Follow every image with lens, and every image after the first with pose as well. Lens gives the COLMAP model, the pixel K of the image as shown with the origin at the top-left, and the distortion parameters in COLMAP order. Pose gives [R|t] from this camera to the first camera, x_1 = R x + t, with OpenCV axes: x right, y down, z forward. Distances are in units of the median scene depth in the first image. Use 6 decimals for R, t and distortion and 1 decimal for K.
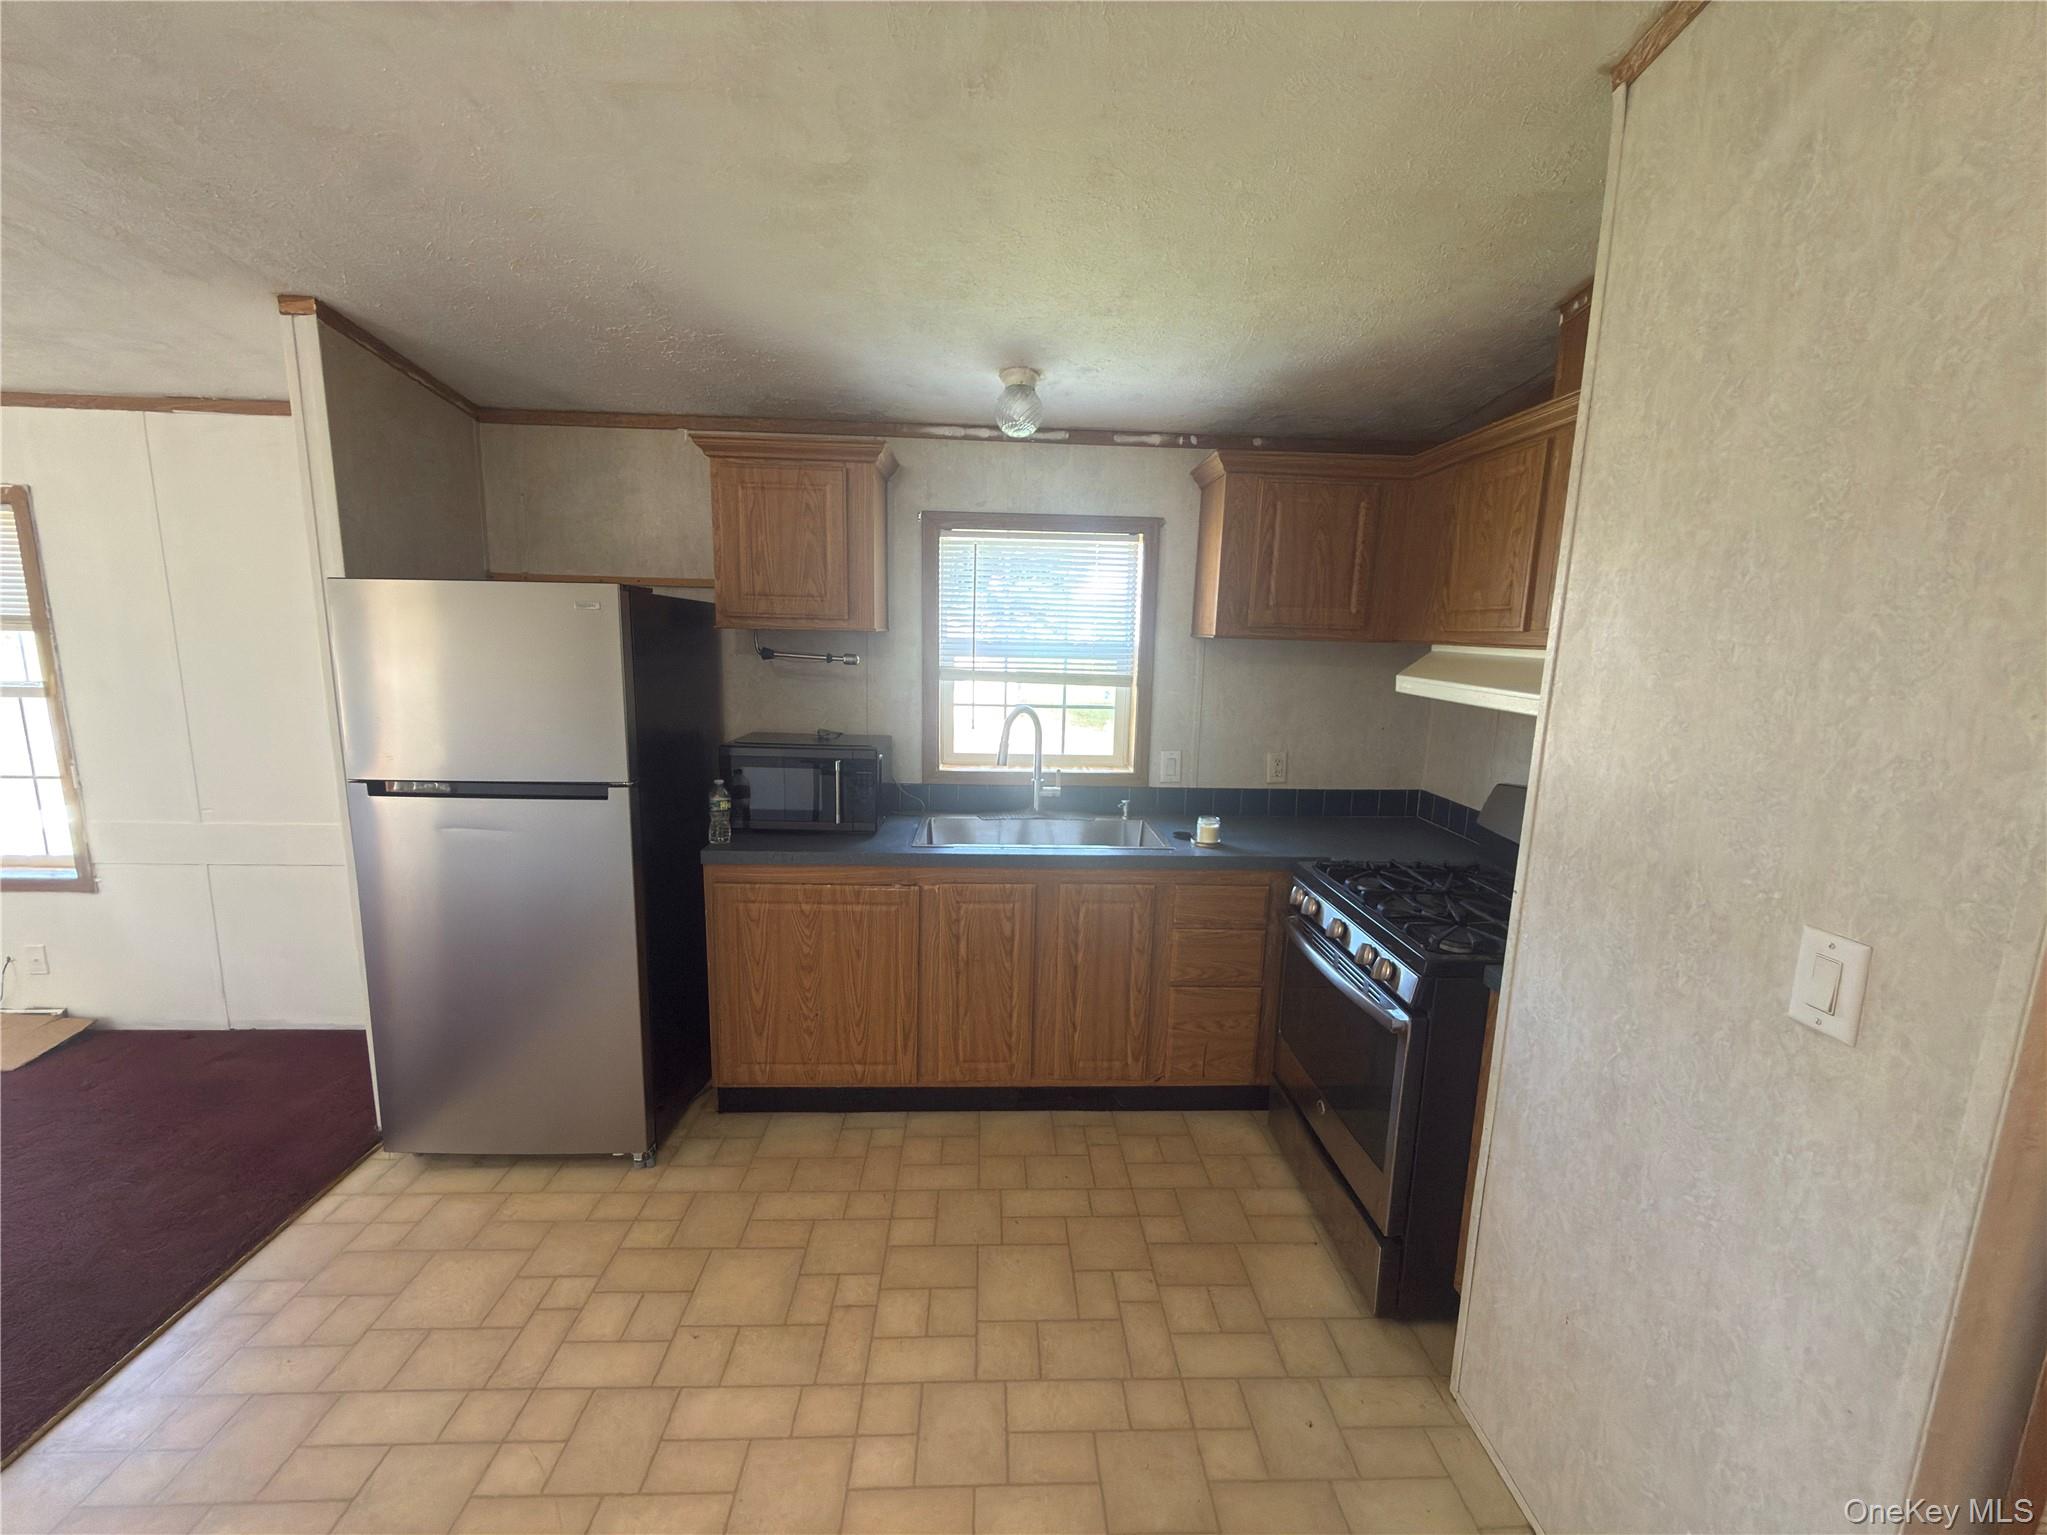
lens RADIAL K [[815.1, 0, 1023.5], [0, 815.1, 767.5], [0, 0, 1]] dist [-0.000300, -0.000086]
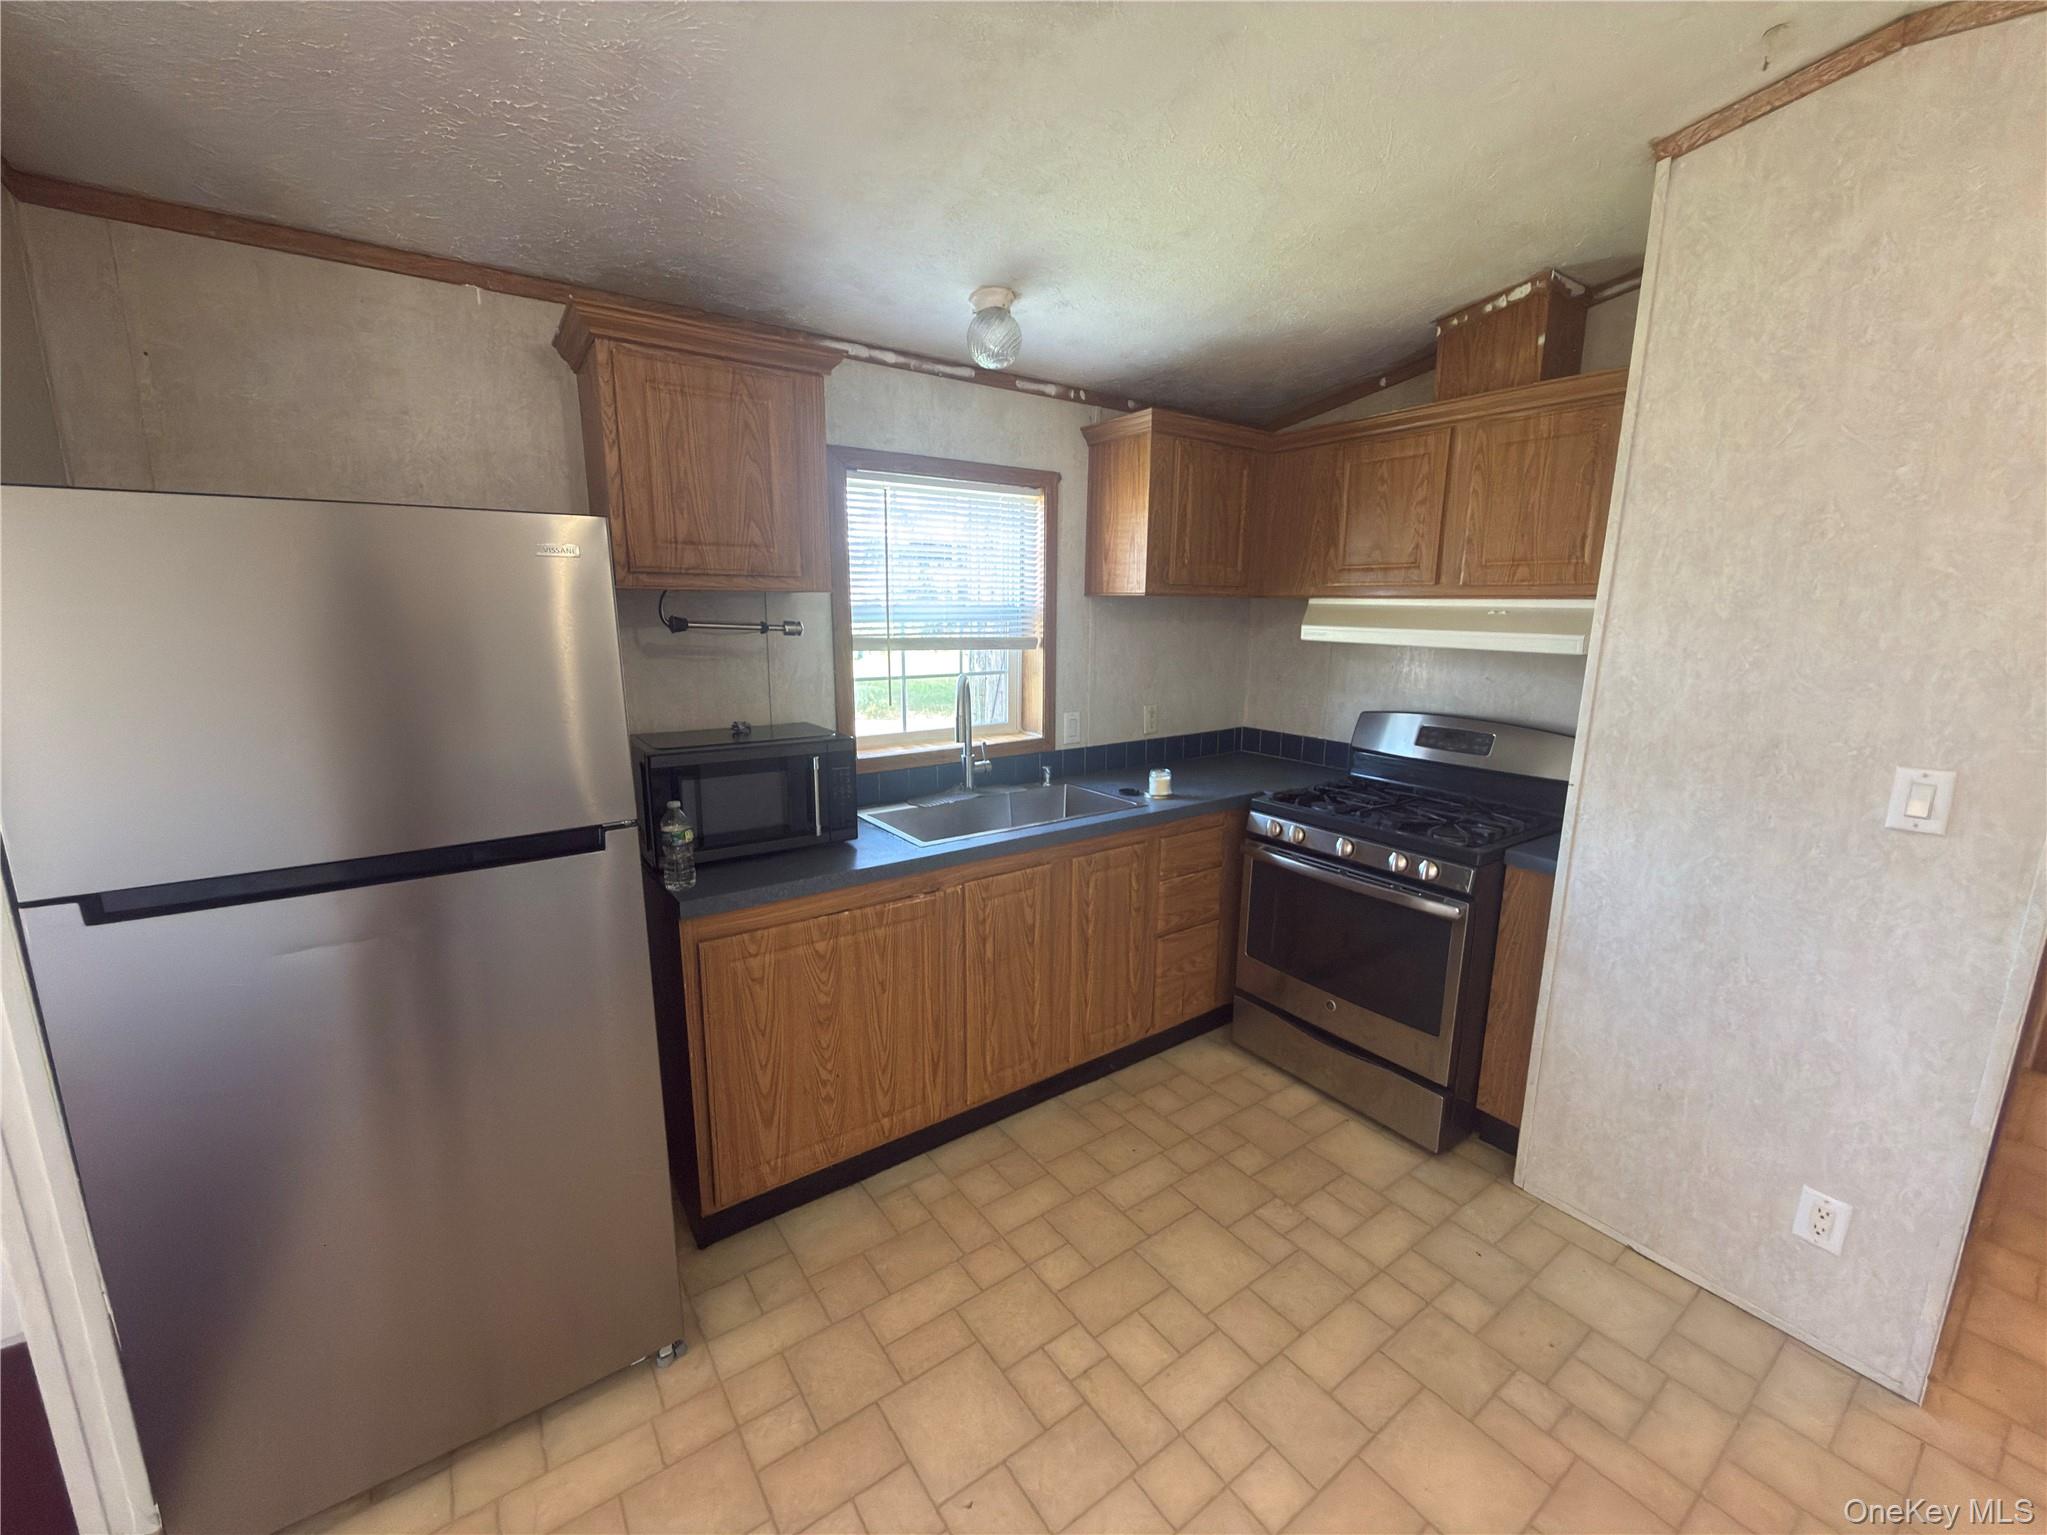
lens RADIAL K [[815.1, 0, 1023.5], [0, 815.1, 767.5], [0, 0, 1]] dist [-0.000300, -0.000086]
pose [[0.838901, -0.123411, 0.530109, -0.496561], [0.103784, 0.992355, 0.066784, -0.031121], [-0.534298, -0.001008, 0.845295, 0.232556]]
